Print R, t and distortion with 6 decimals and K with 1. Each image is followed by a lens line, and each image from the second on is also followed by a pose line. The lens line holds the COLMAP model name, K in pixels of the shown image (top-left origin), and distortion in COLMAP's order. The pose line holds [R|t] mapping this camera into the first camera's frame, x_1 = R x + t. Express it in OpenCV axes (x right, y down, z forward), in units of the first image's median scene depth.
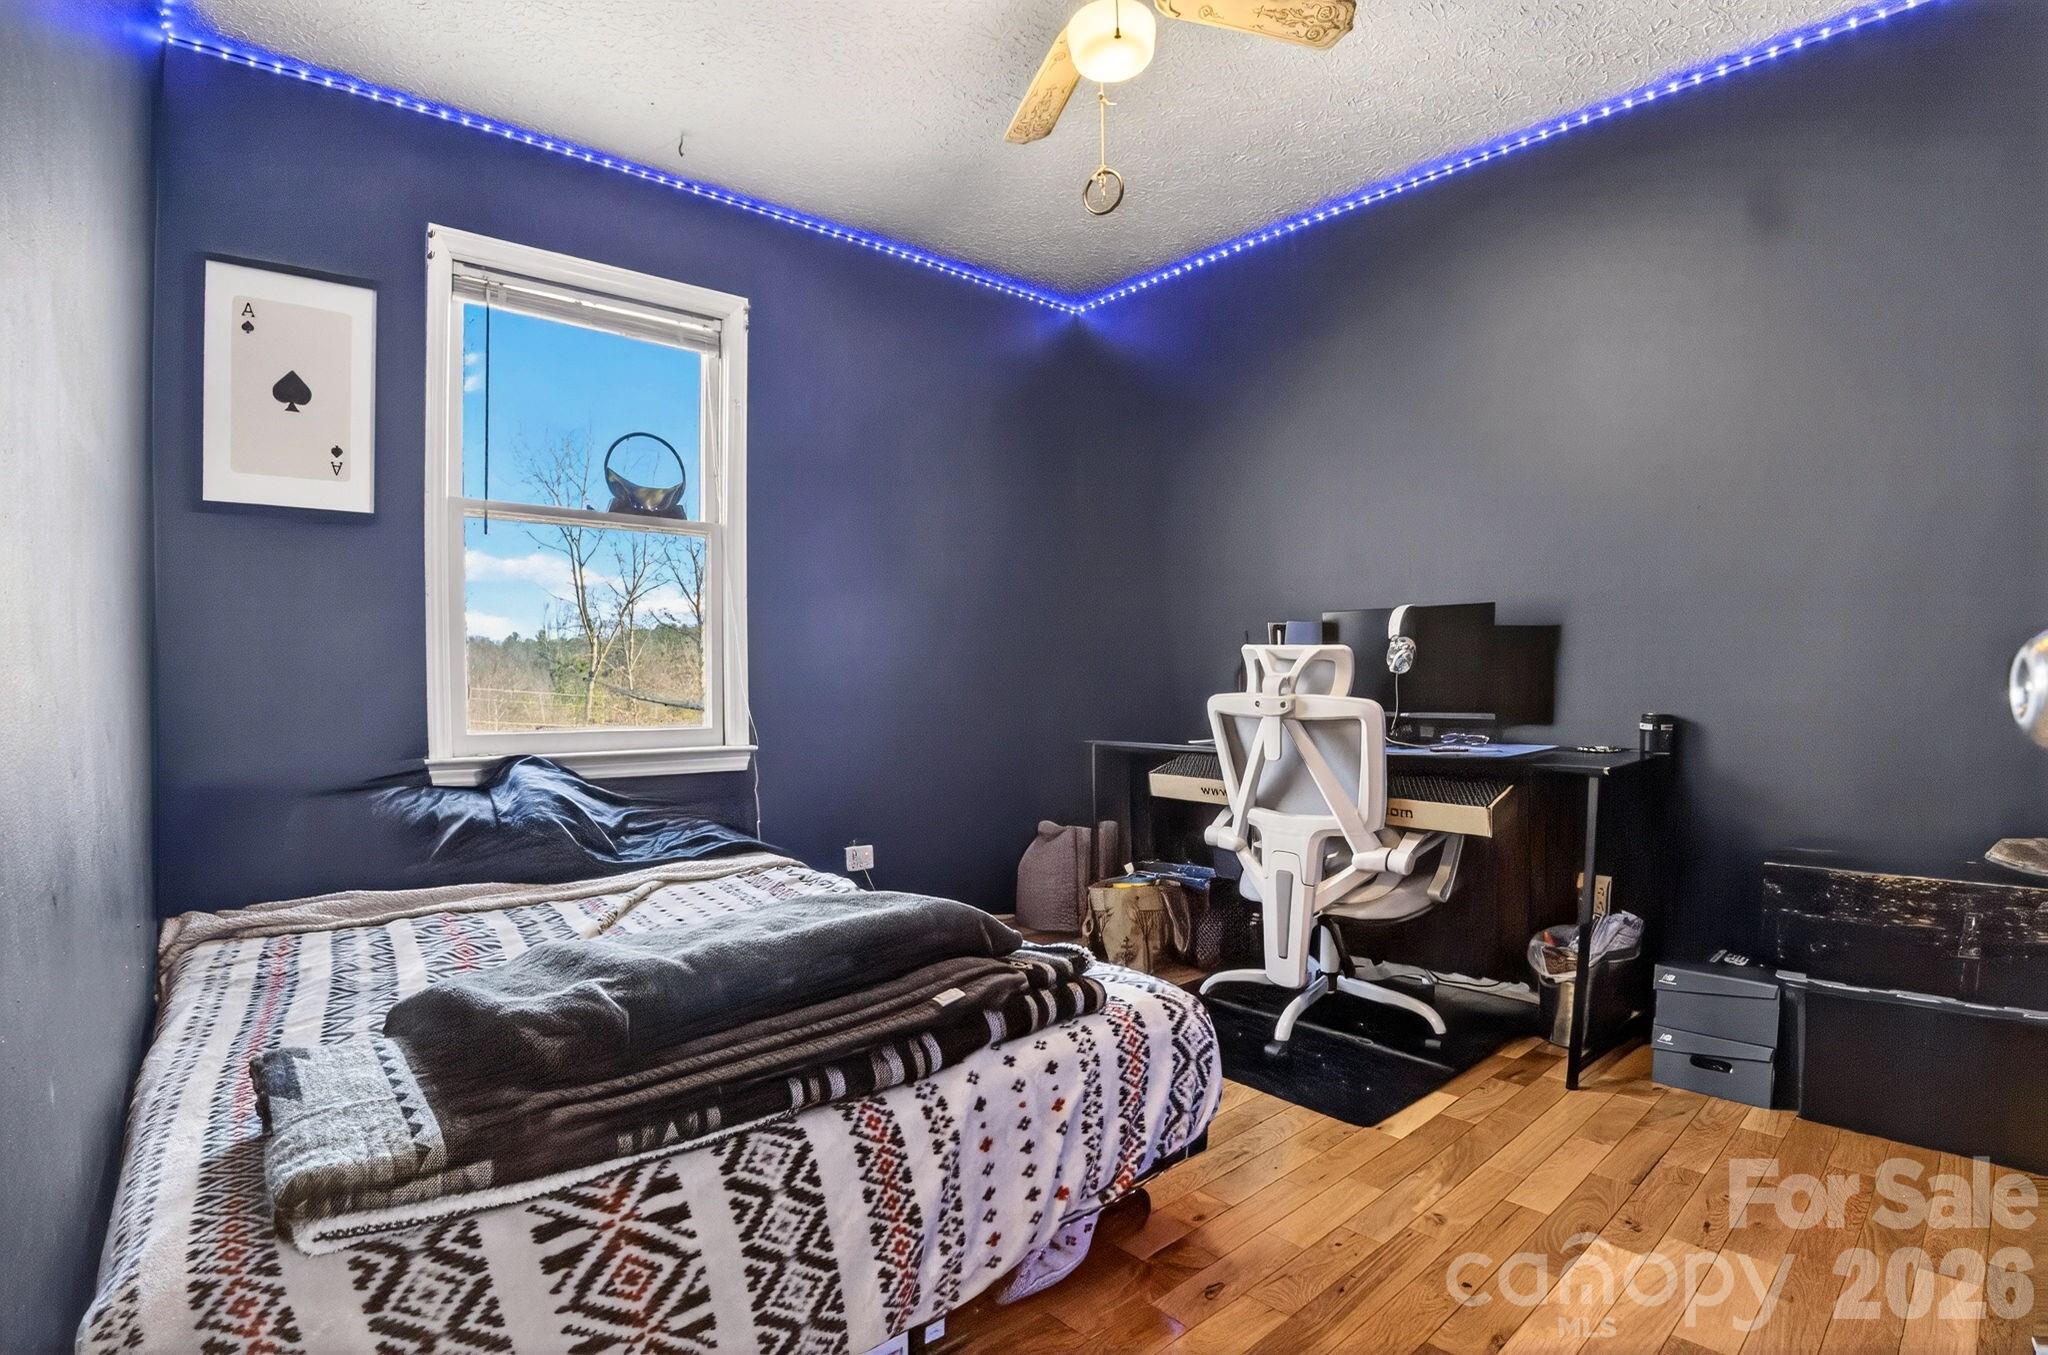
lens RADIAL K [[953.7, 0, 1016.3], [0, 953.7, 688.2], [0, 0, 1]] dist [-0.098743, 0.019615]
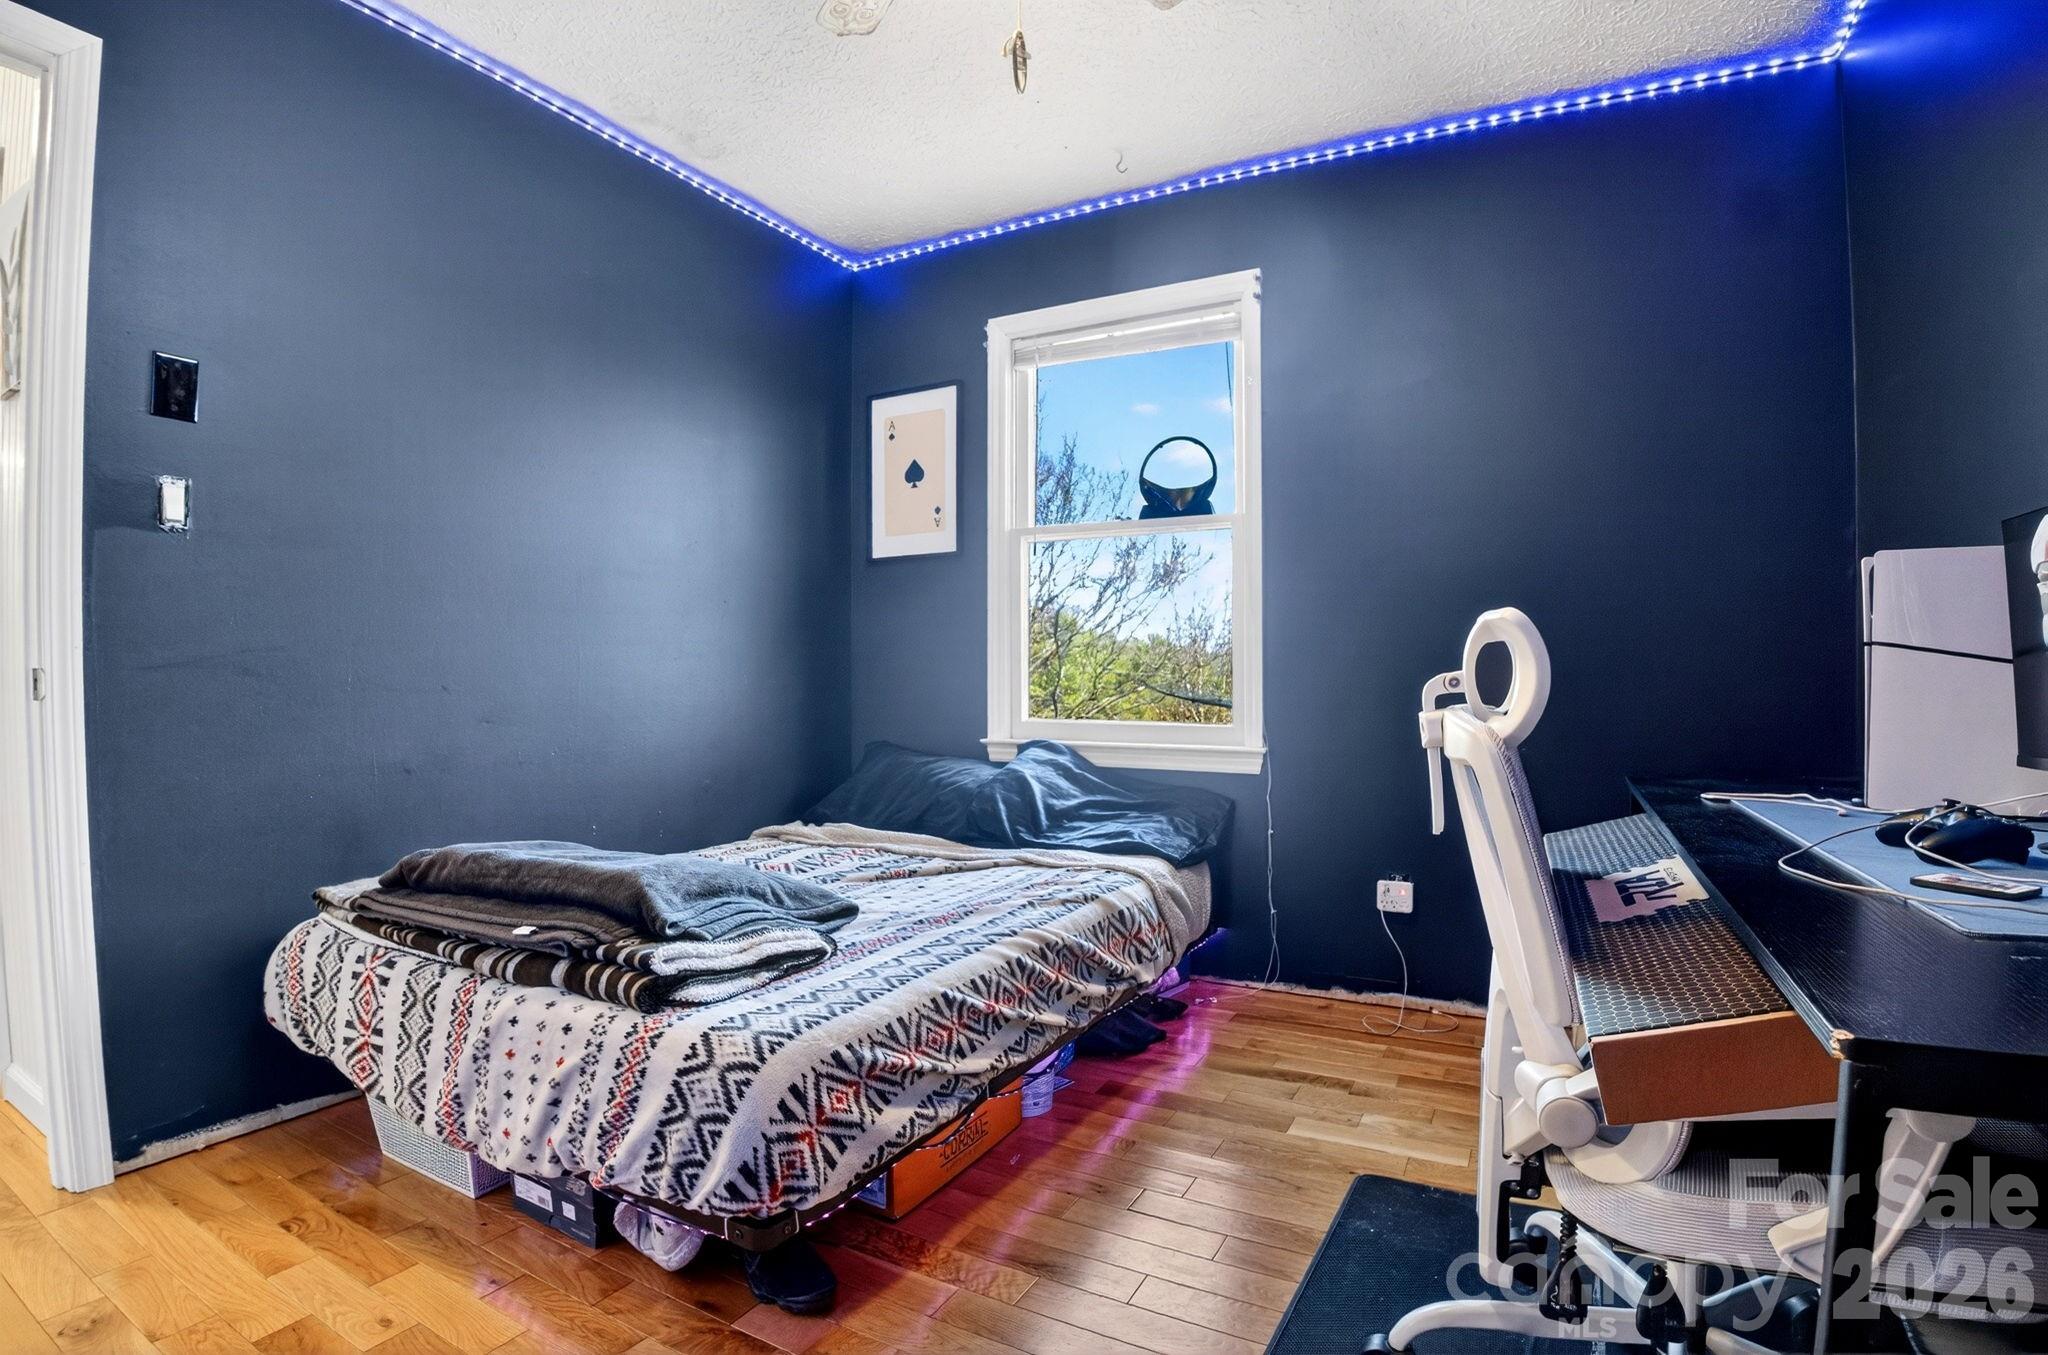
lens RADIAL K [[953.7, 0, 1016.3], [0, 953.7, 688.2], [0, 0, 1]] dist [-0.098743, 0.019615]
pose [[0.368885, 0.016387, -0.929331, 0.701324], [-0.011549, 0.999848, 0.013046, -0.010160], [0.929403, 0.005921, 0.369018, 0.618116]]
